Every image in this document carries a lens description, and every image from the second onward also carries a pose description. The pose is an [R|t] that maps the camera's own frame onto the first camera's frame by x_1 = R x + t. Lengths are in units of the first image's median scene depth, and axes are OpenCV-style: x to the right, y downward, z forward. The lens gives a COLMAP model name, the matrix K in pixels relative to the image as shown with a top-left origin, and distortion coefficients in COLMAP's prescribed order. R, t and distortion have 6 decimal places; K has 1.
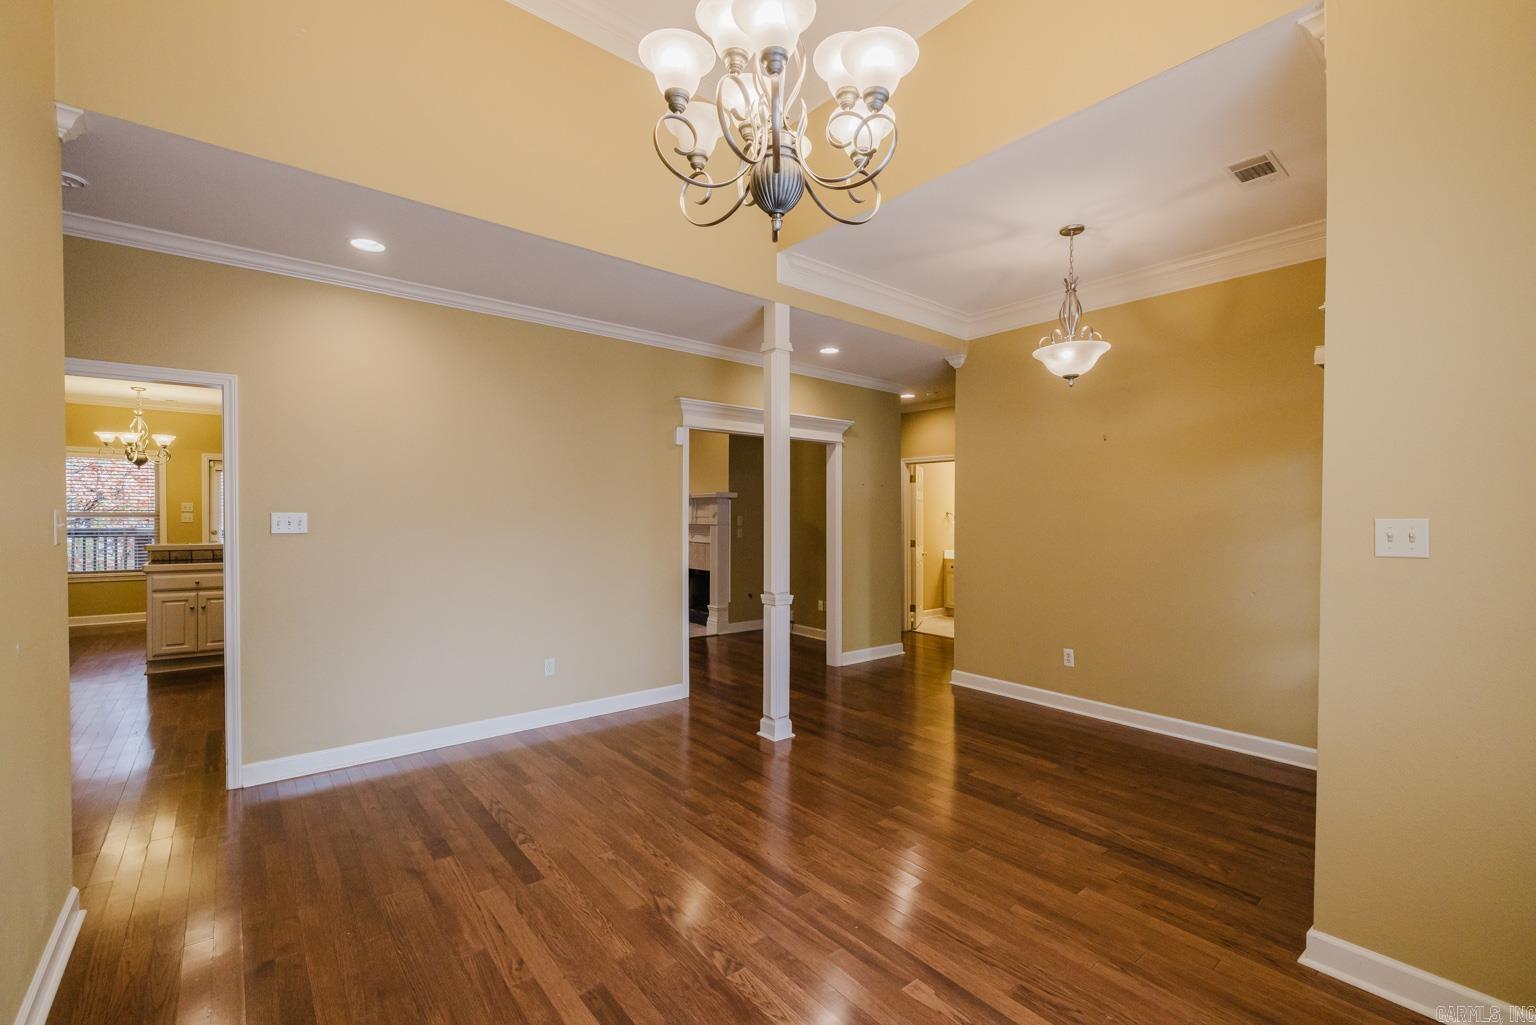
lens RADIAL K [[649.2, 0, 770.5], [0, 649.2, 513.2], [0, 0, 1]] dist [-0.004356, -0.000456]
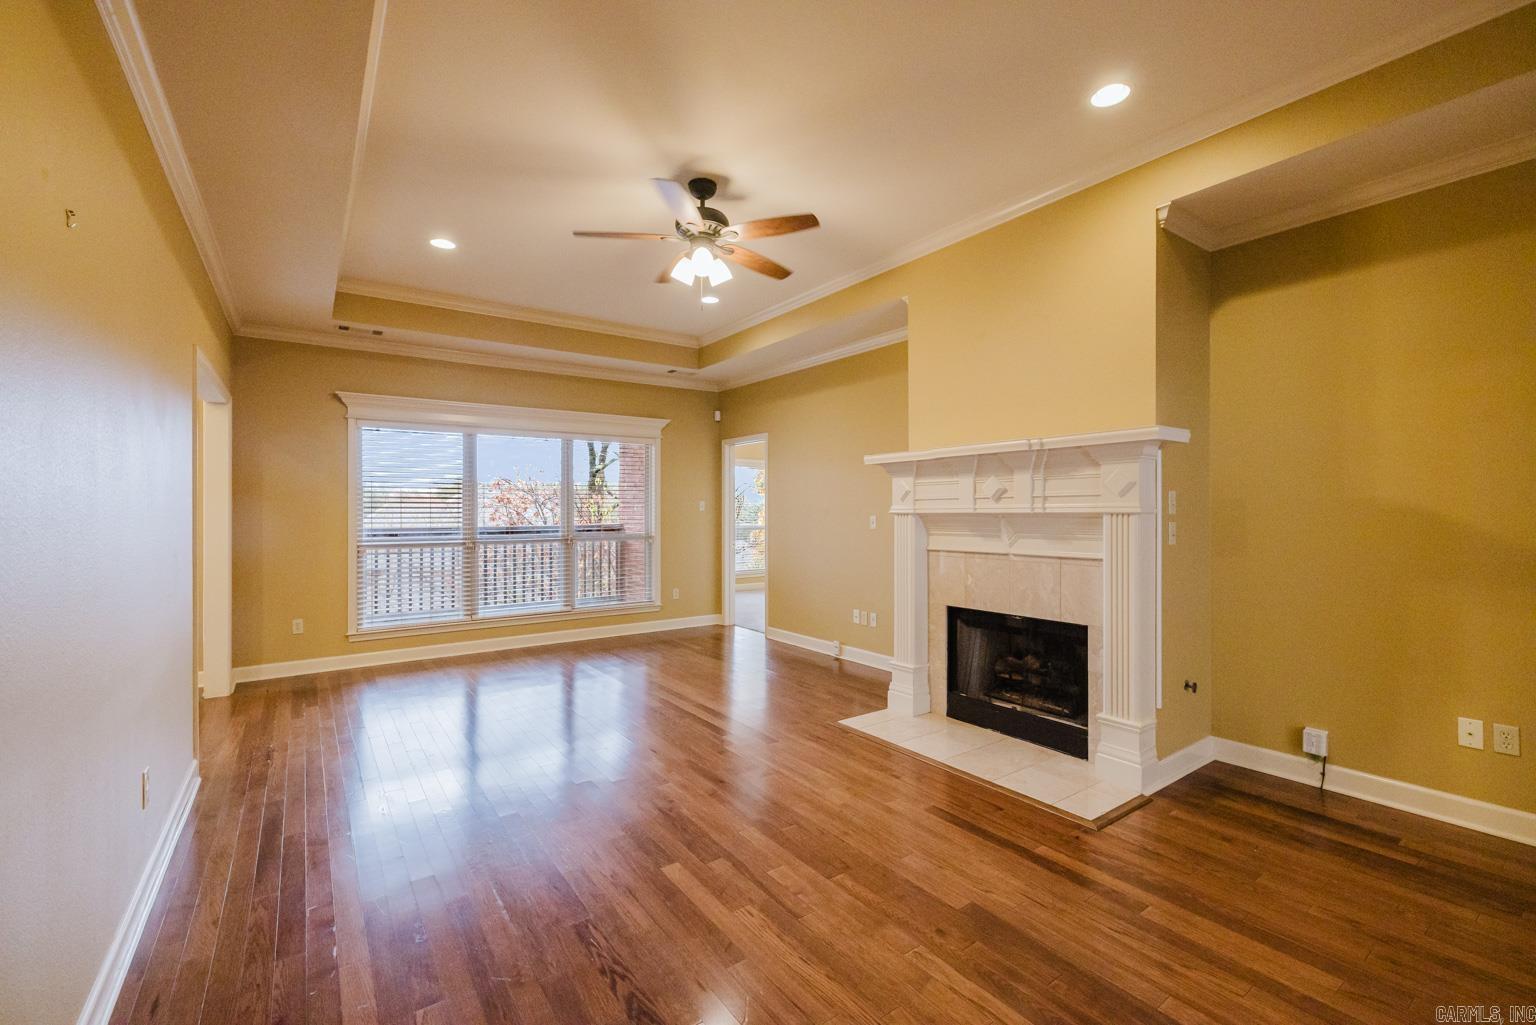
lens RADIAL K [[649.2, 0, 780.1], [0, 649.2, 518.9], [0, 0, 1]] dist [-0.004356, -0.000456]
pose [[0.997624, -0.006132, -0.068618, -0.263039], [0.006304, 0.999977, 0.002292, 0.019142], [0.068602, -0.002720, 0.997640, 0.589318]]
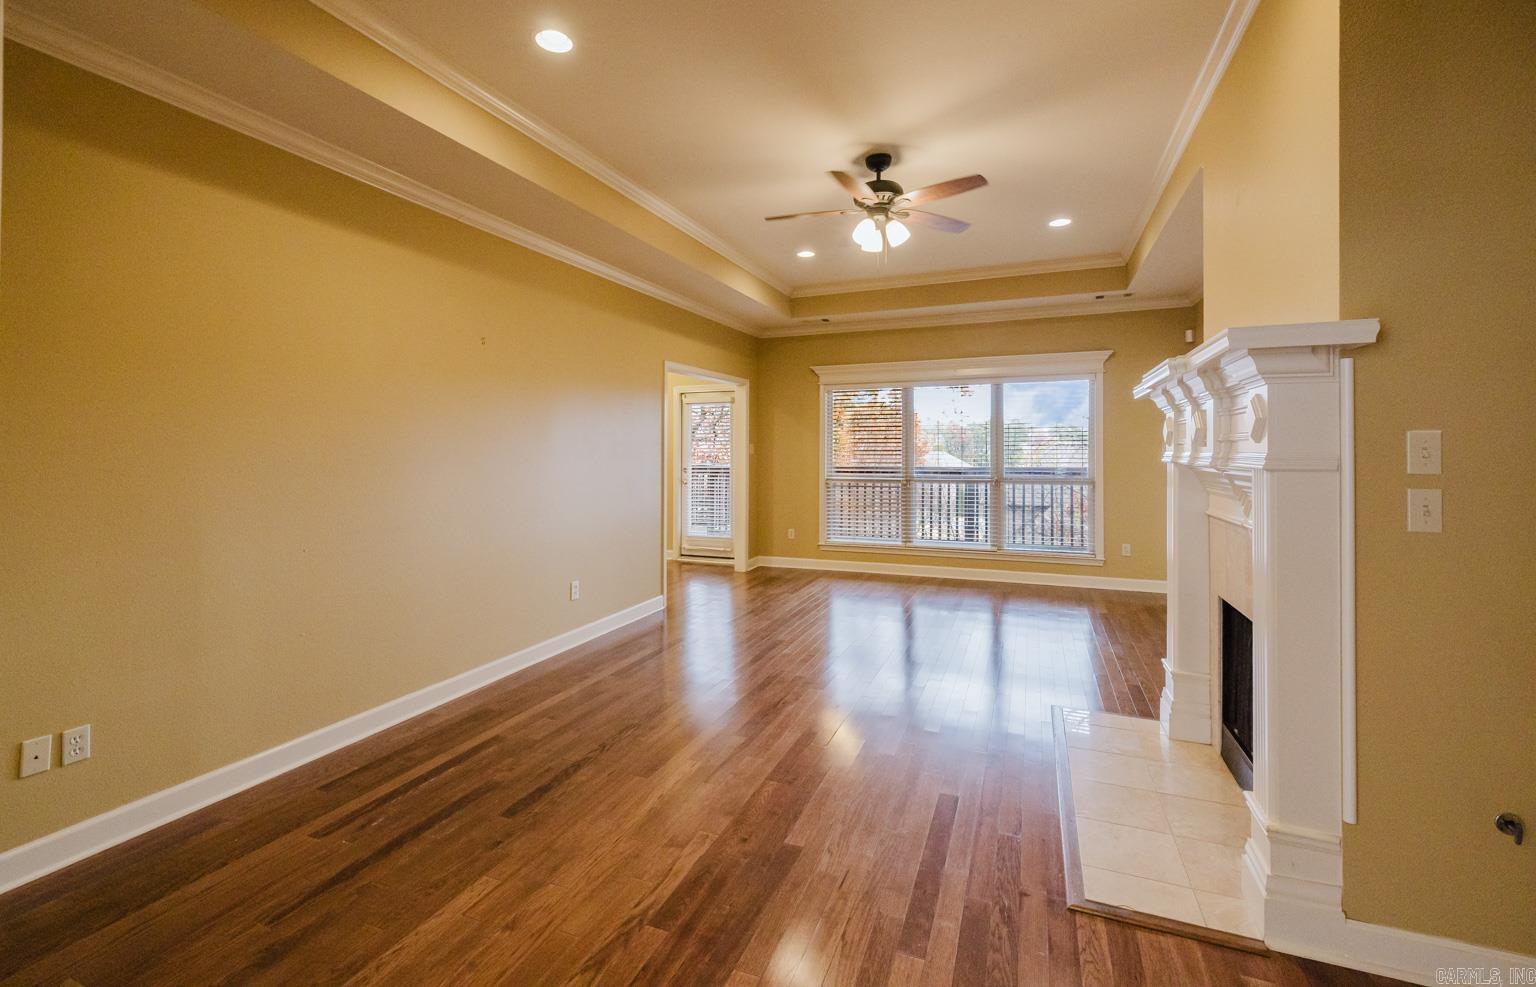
lens RADIAL K [[672.6, 0, 760.5], [0, 672.6, 446.9], [0, 0, 1]] dist [0.001001, -0.001410]
pose [[0.467168, -0.009904, -0.884113, 0.045597], [-0.005082, 0.999891, -0.013886, 0.014195], [0.884154, 0.010980, 0.467067, 0.713612]]
